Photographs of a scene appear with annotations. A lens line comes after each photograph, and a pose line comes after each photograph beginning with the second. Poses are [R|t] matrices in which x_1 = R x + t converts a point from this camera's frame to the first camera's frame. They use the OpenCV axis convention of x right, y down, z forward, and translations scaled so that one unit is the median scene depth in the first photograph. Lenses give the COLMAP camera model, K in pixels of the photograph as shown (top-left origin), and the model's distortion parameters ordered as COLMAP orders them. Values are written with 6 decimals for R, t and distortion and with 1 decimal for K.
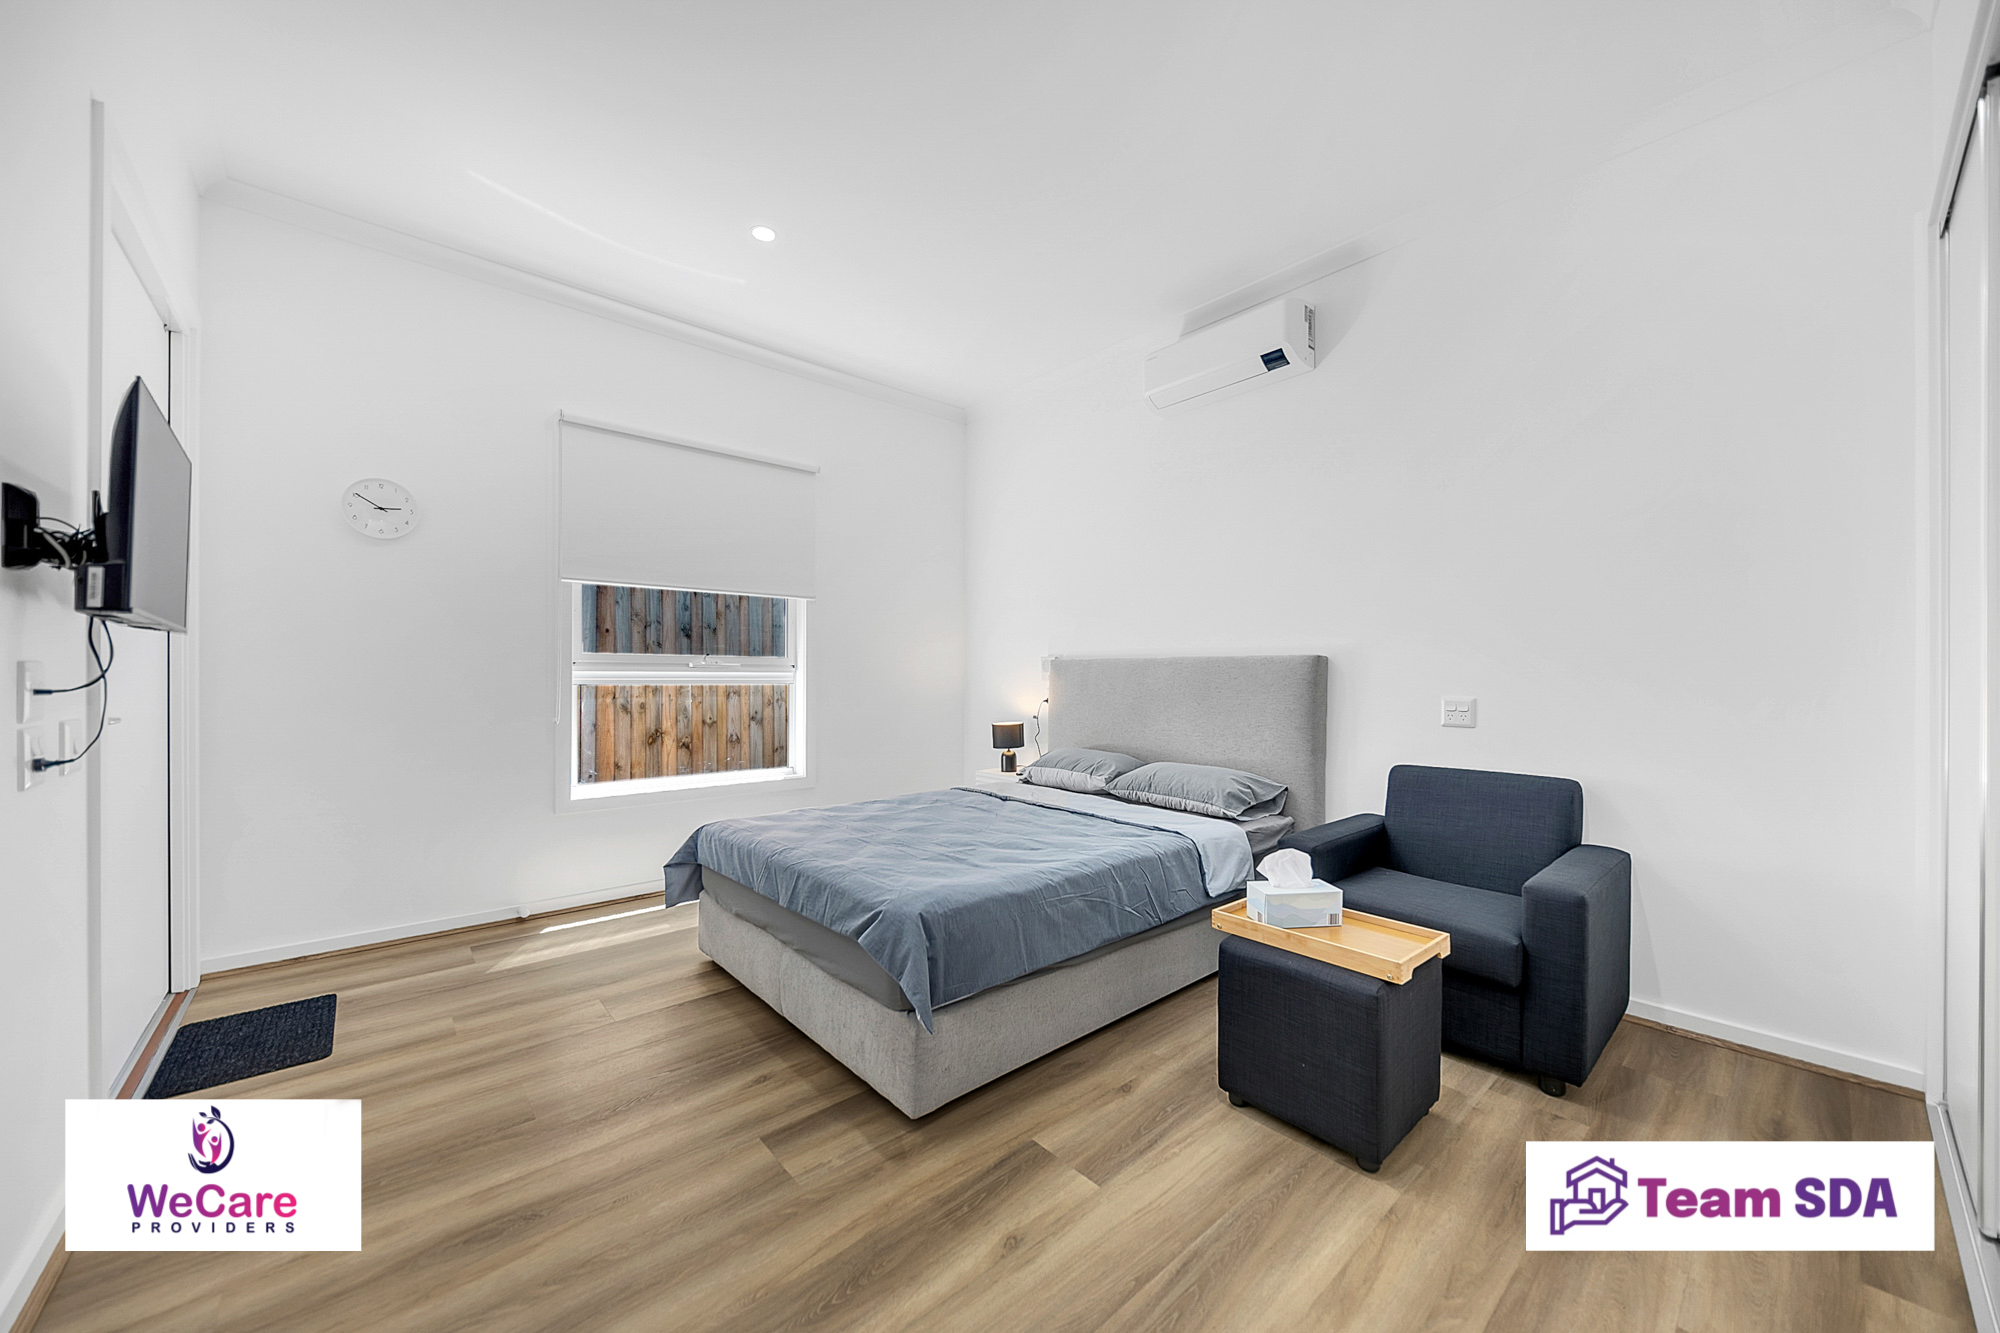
lens RADIAL K [[720.6, 0, 1001.3], [0, 720.6, 673.6], [0, 0, 1]] dist [-0.001325, 0.000082]
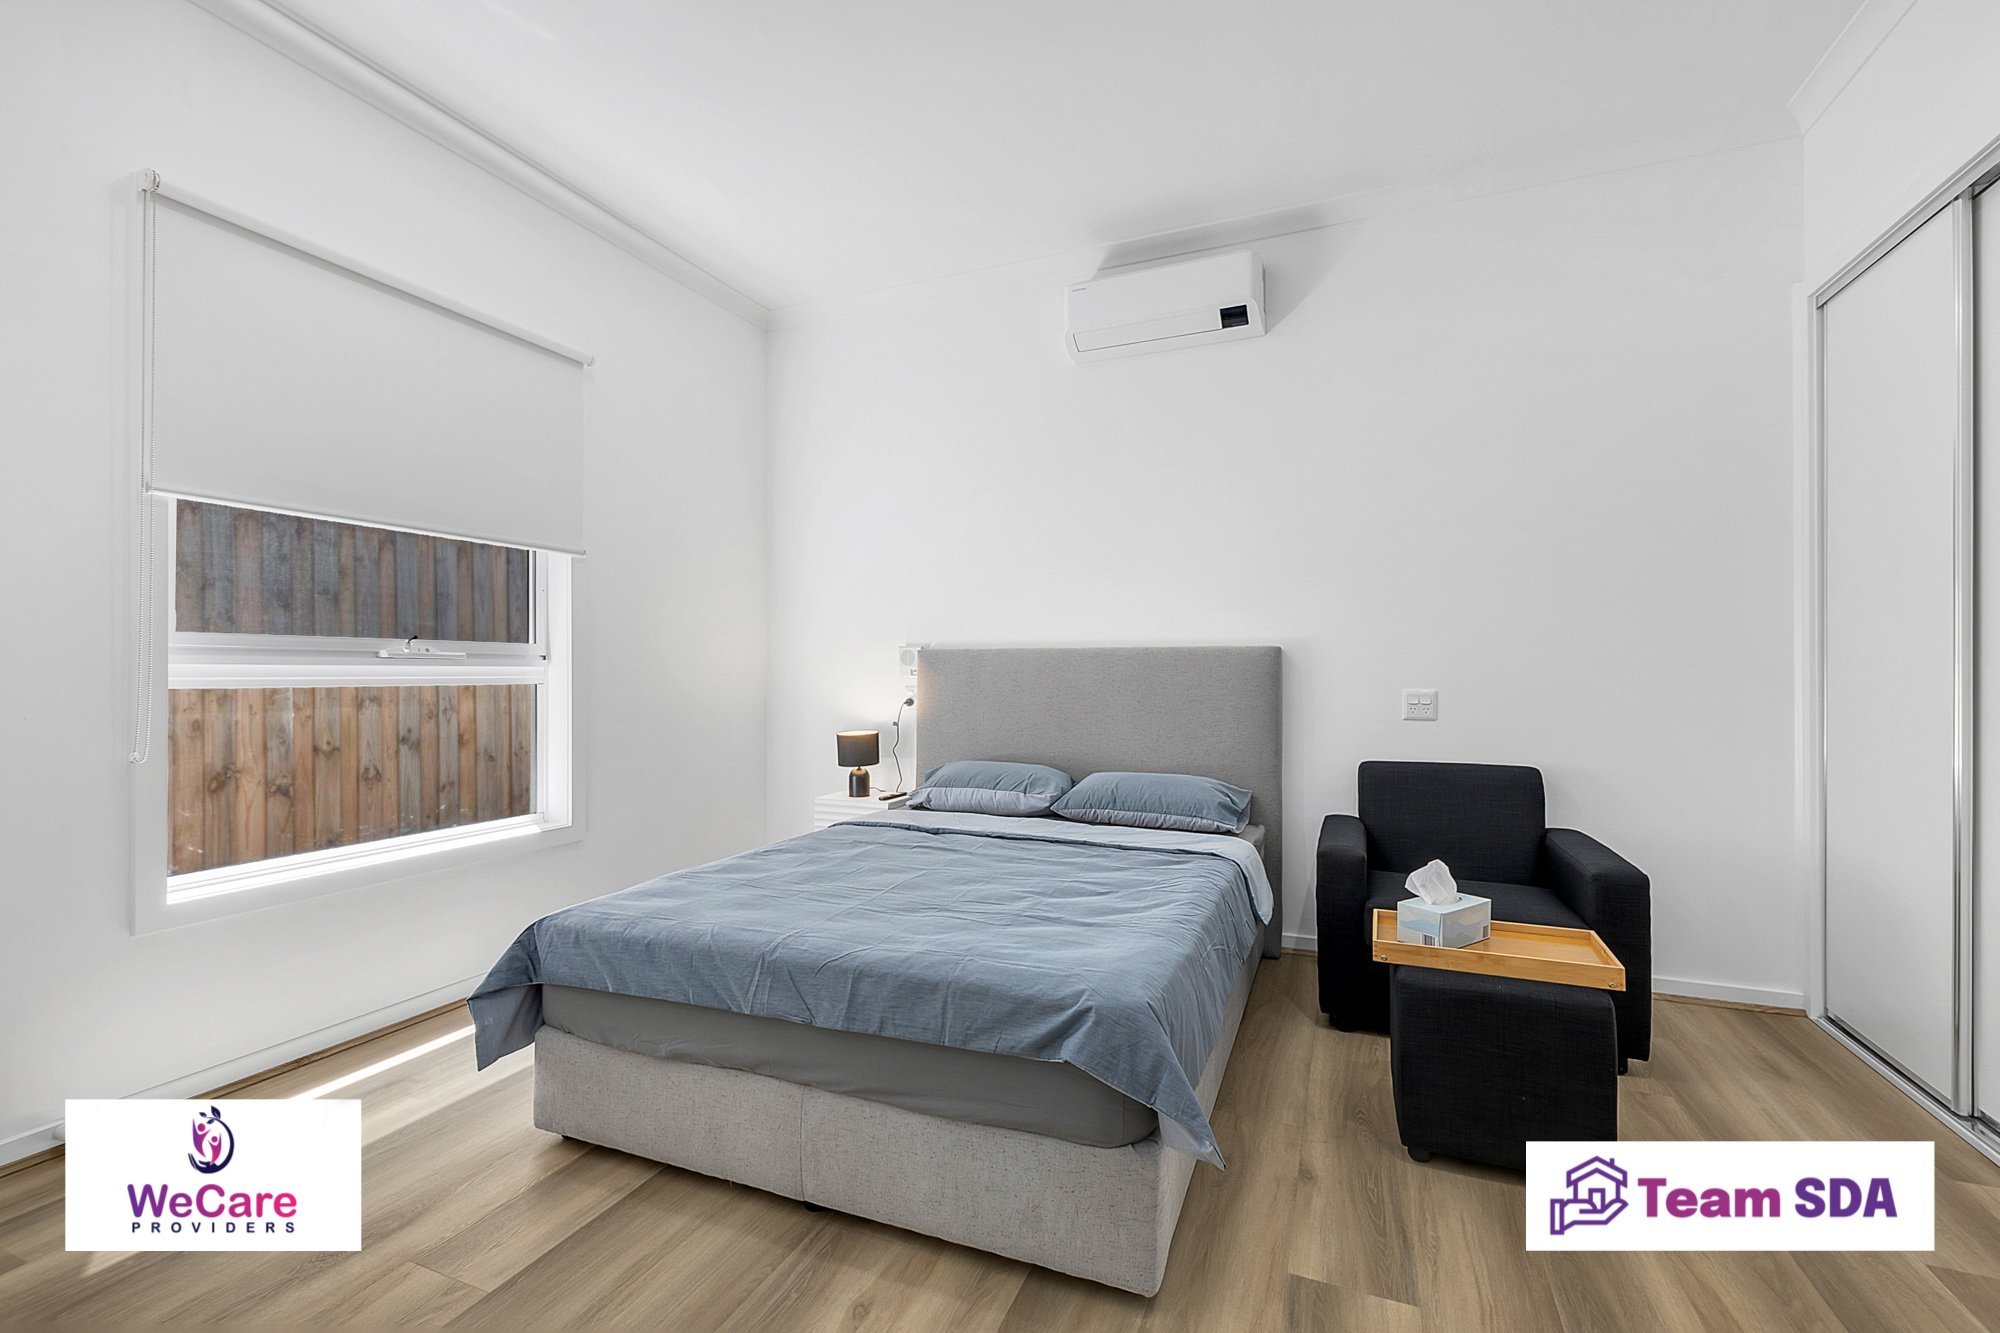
lens RADIAL K [[856.0, 0, 997.9], [0, 856.0, 662.8], [0, 0, 1]] dist [0.009468, -0.001485]
pose [[0.899769, -0.000040, 0.436366, -0.314988], [0.002582, 0.999983, -0.005231, 0.000226], [-0.436358, 0.005833, 0.899754, 0.151415]]
